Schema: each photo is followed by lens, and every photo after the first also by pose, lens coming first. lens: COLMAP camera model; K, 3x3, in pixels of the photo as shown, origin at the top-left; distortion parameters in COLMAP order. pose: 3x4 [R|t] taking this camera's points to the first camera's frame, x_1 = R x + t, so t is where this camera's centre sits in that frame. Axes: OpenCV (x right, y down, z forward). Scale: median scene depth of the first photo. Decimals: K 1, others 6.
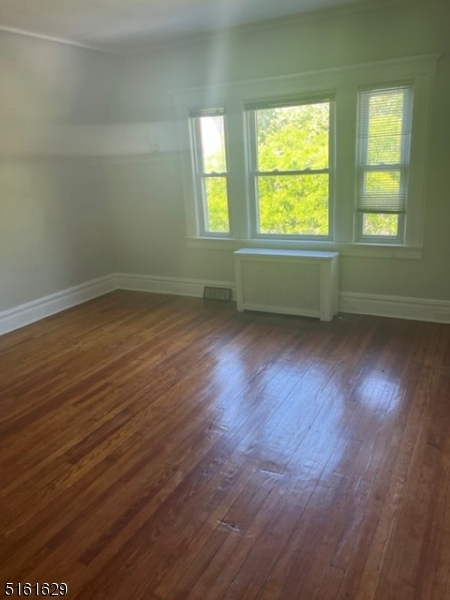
lens RADIAL K [[489.0, 0, 225.2], [0, 489.0, 300.2], [0, 0, 1]] dist [0.016481, -0.013122]
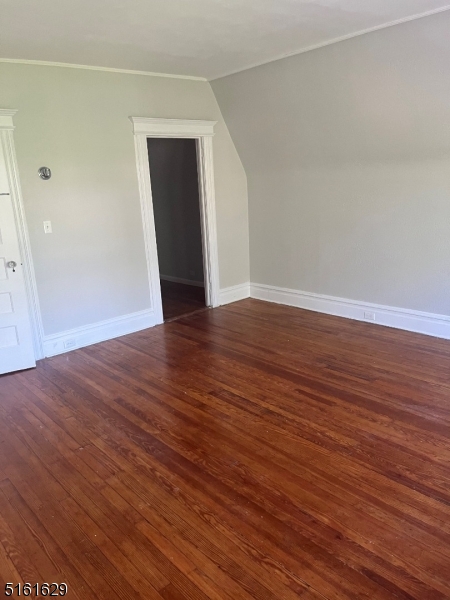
lens RADIAL K [[489.0, 0, 225.3], [0, 489.0, 300.3], [0, 0, 1]] dist [0.016481, -0.013122]
pose [[-0.377023, 0.299015, -0.876610, 0.644844], [-0.189177, 0.901641, 0.388916, -0.357752], [0.906679, 0.312465, -0.283372, 1.100231]]
